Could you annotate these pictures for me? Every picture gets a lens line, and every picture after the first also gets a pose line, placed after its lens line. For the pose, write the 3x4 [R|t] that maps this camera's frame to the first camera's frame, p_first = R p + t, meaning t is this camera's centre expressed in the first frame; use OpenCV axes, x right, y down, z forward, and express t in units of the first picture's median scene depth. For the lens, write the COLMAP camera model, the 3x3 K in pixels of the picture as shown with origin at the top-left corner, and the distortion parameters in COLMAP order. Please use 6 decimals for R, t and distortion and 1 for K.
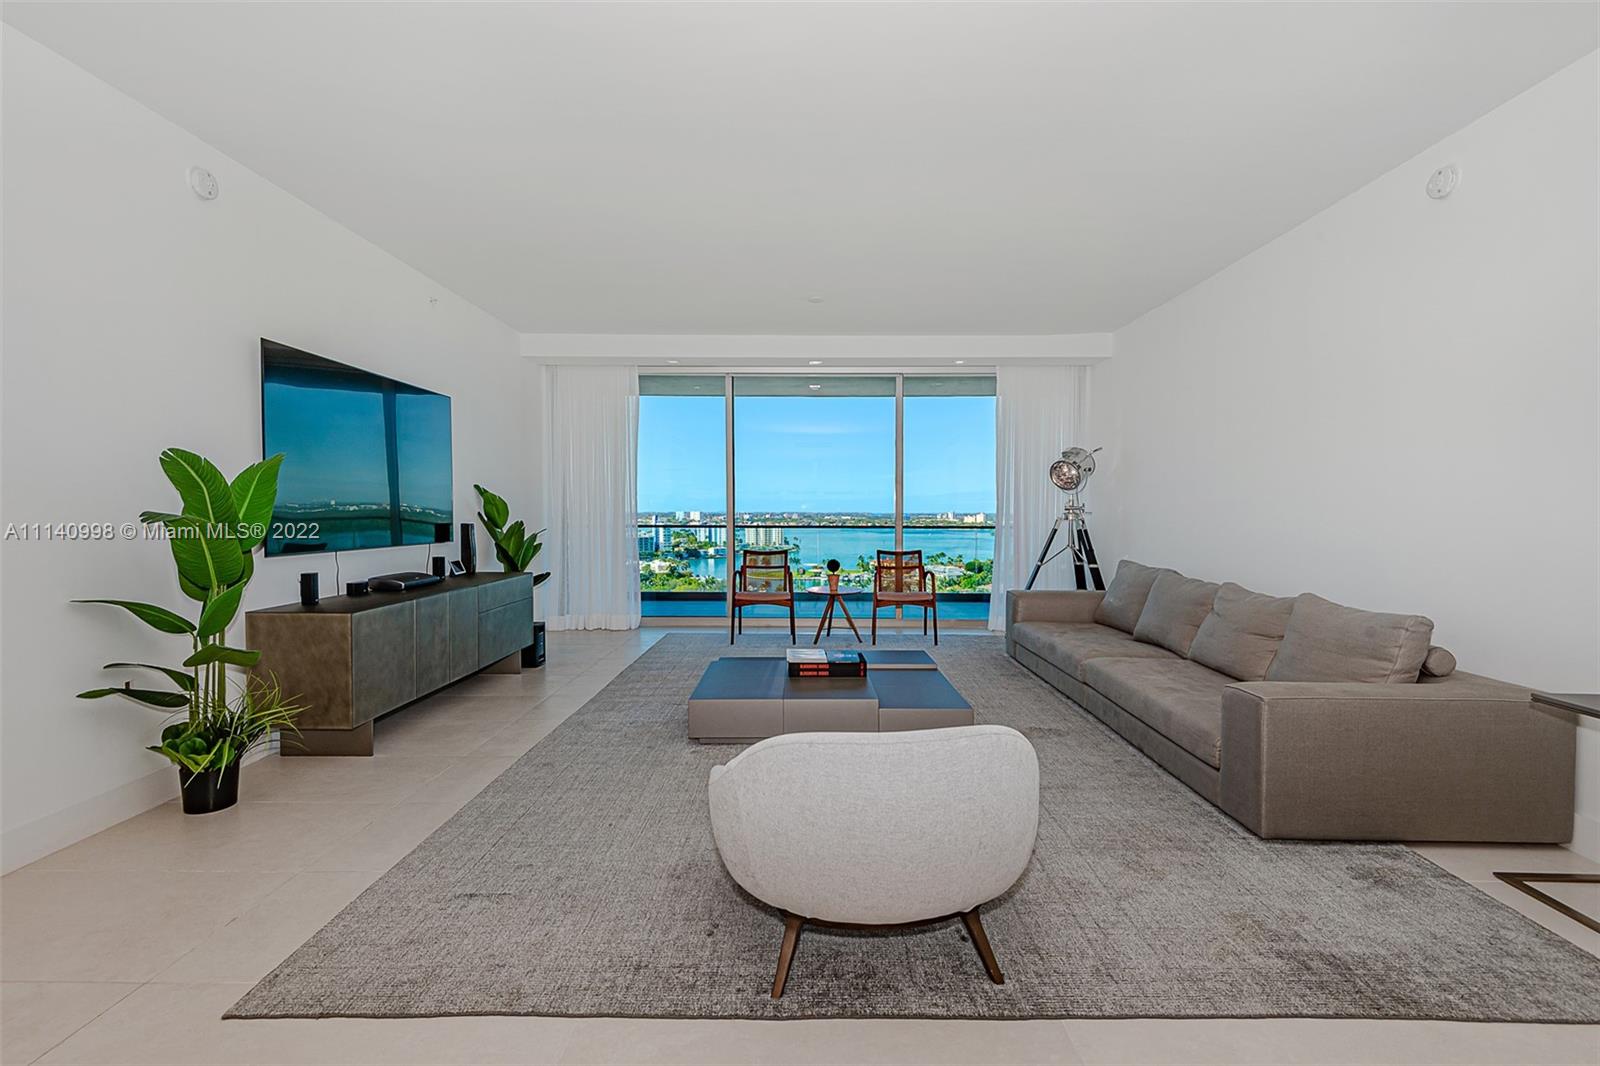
lens RADIAL K [[739.1, 0, 803.2], [0, 739.1, 537.8], [0, 0, 1]] dist [0.001688, 0.000113]
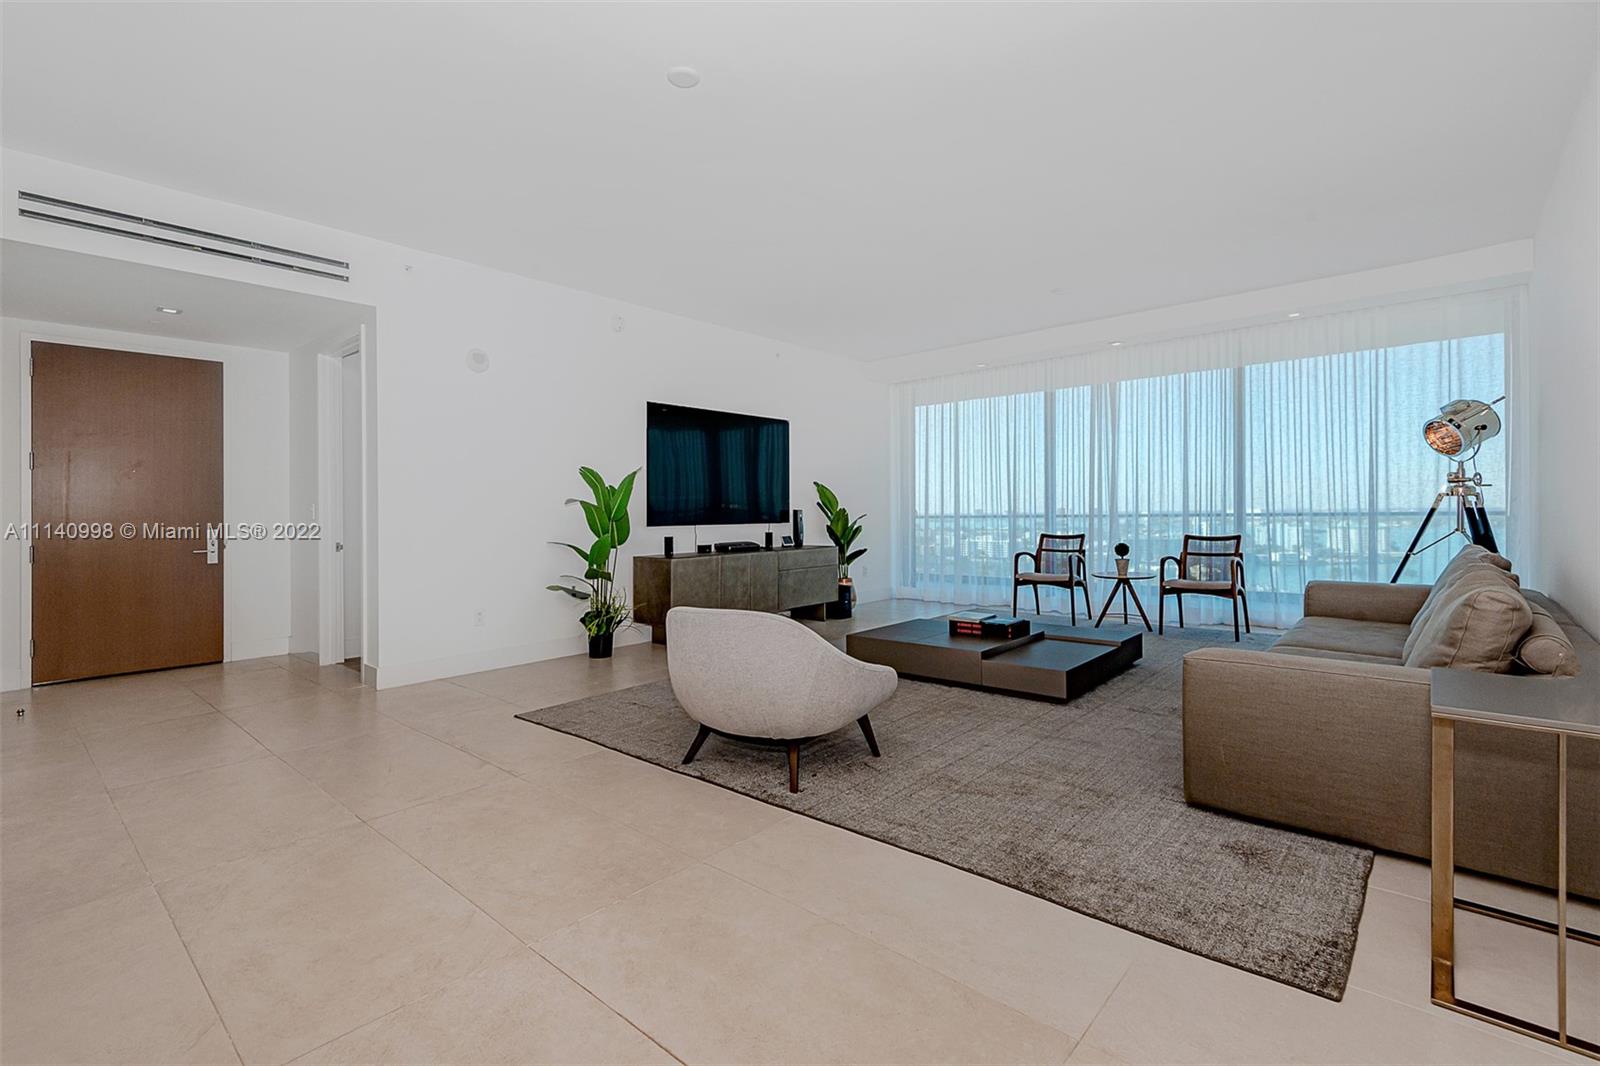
lens RADIAL K [[712.3, 0, 752.4], [0, 712.3, 524.6], [0, 0, 1]] dist [0.002982, -0.000105]
pose [[0.735046, -0.002715, -0.678011, 0.368210], [-0.008738, 0.999871, -0.013477, 0.025659], [0.677960, 0.015831, 0.734928, -0.037389]]
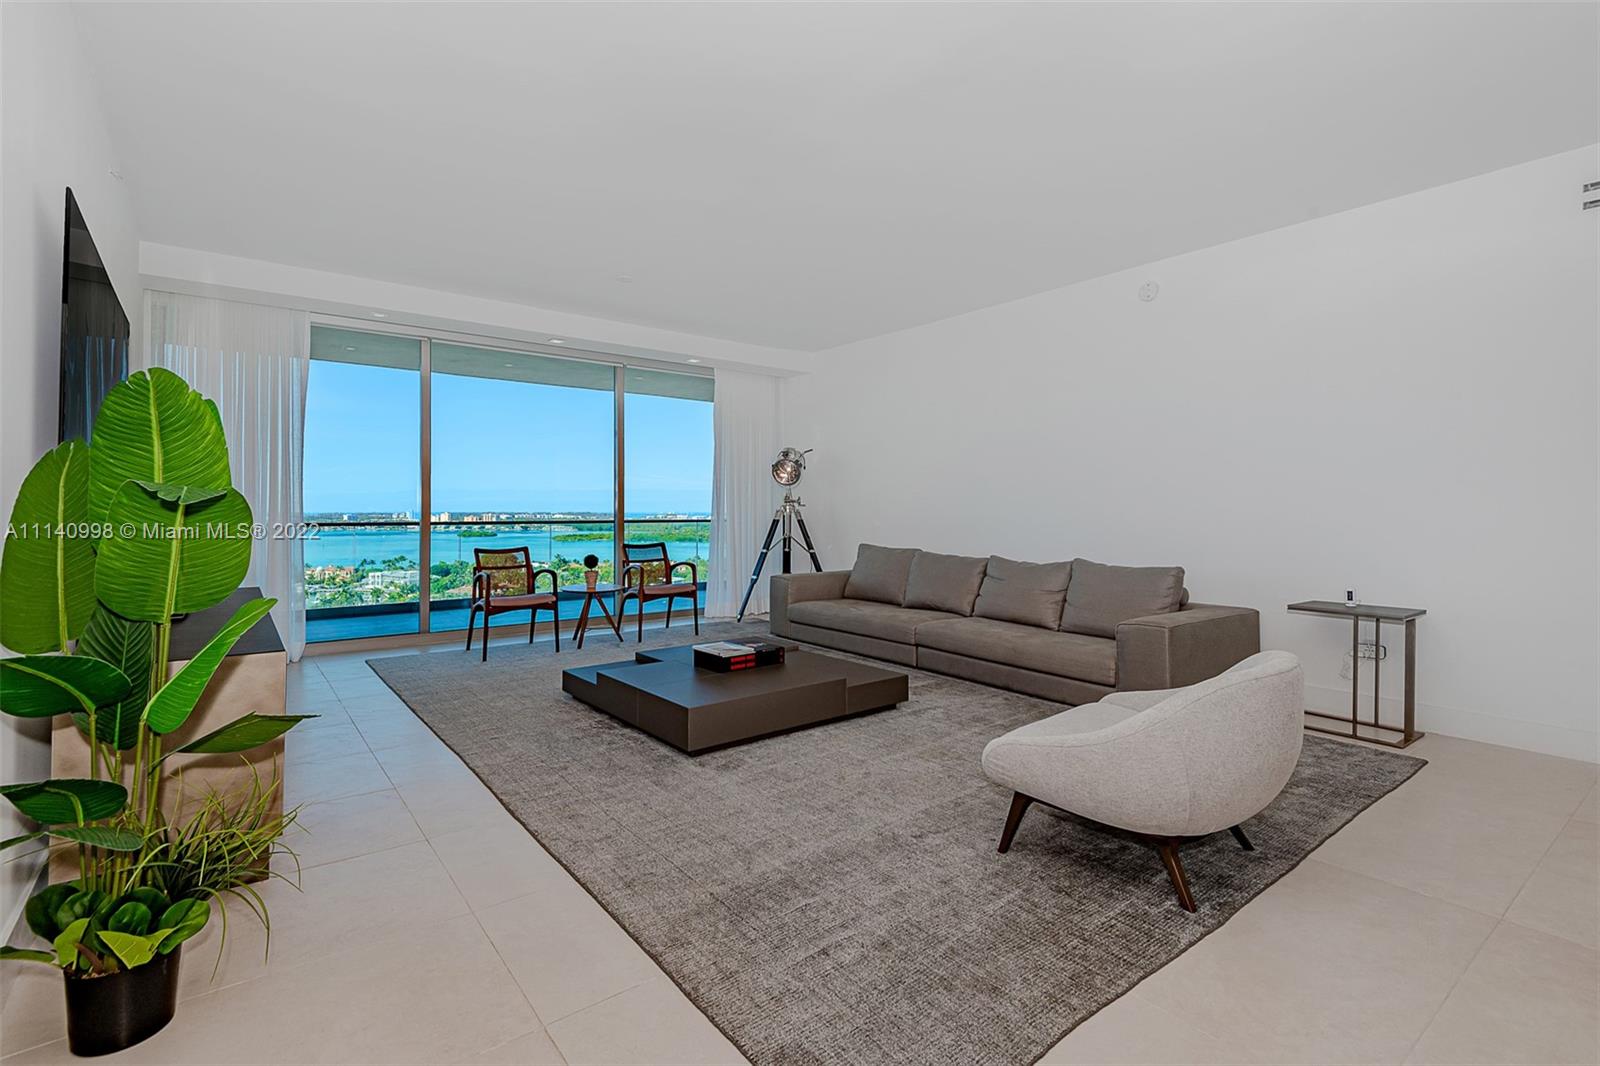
lens RADIAL K [[729.5, 0, 785.5], [0, 729.5, 508.9], [0, 0, 1]] dist [0.043581, -0.025168]
pose [[0.785752, 0.001255, 0.618541, -0.381790], [0.022053, 0.999305, -0.030042, 0.006445], [-0.618149, 0.037246, 0.785178, 0.139975]]
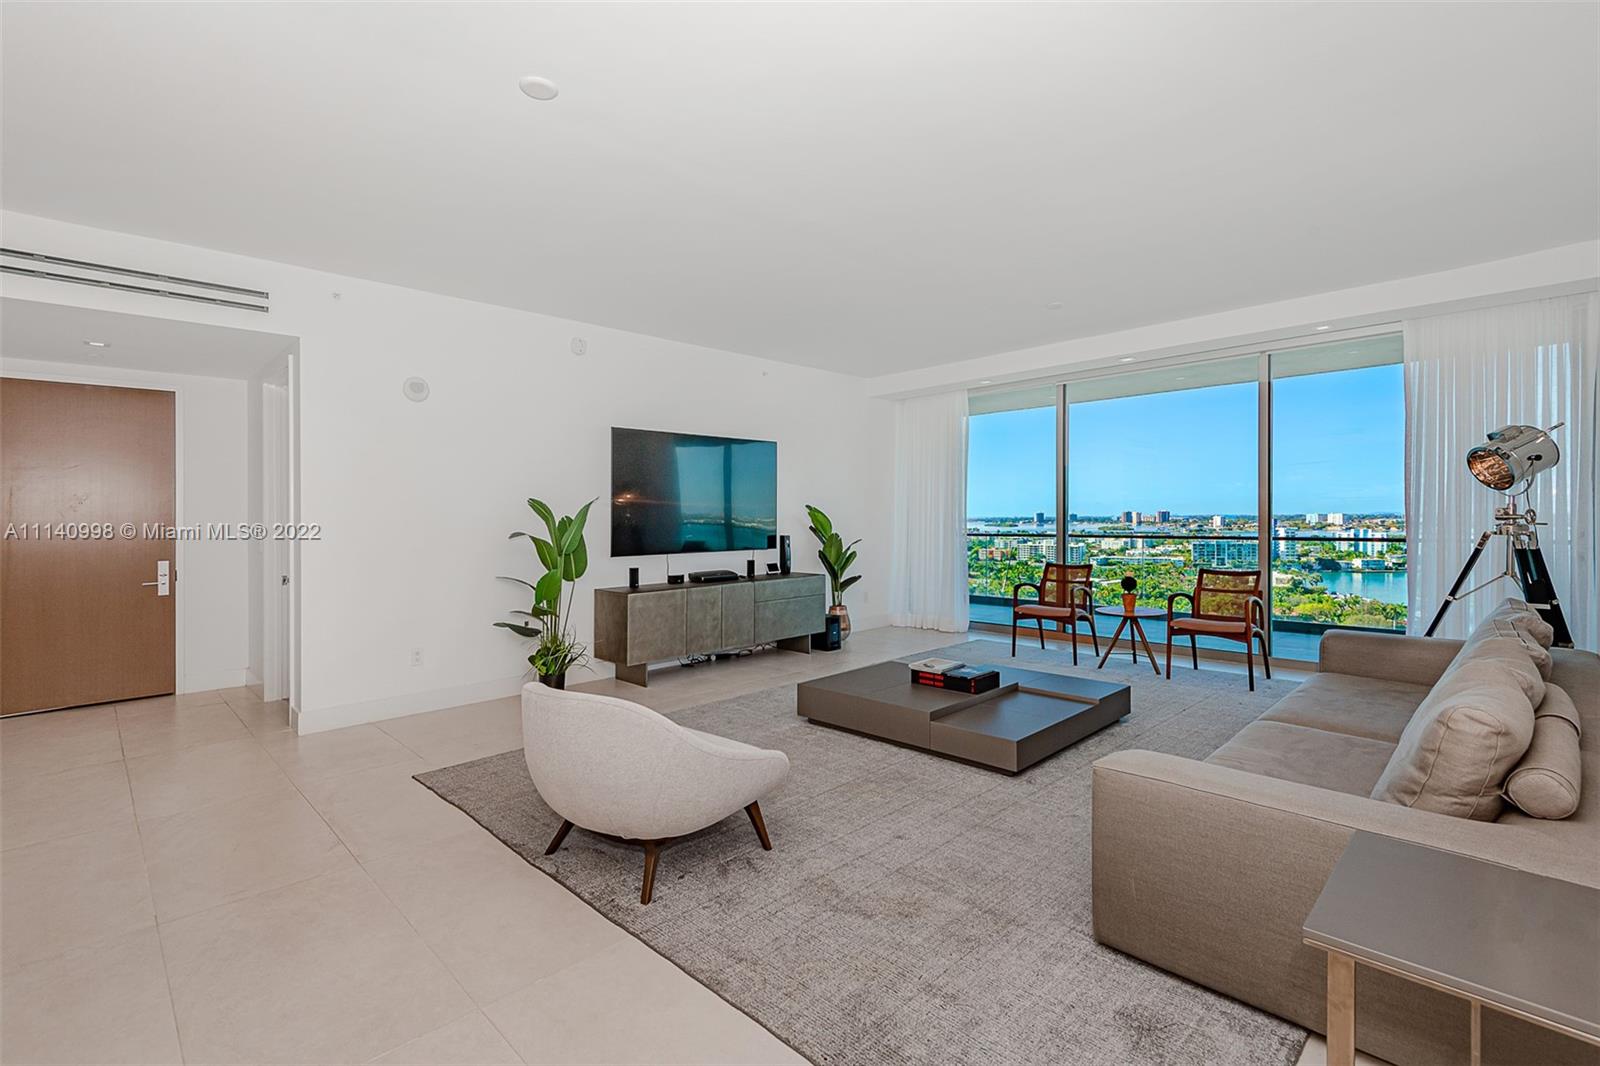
lens RADIAL K [[707.7, 0, 761.1], [0, 707.7, 531.1], [0, 0, 1]] dist [0.002787, 0.000344]
pose [[0.690520, 0.005557, -0.723292, 0.409897], [-0.015633, 0.999852, -0.007243, -0.016174], [0.723144, 0.016309, 0.690505, 0.087861]]
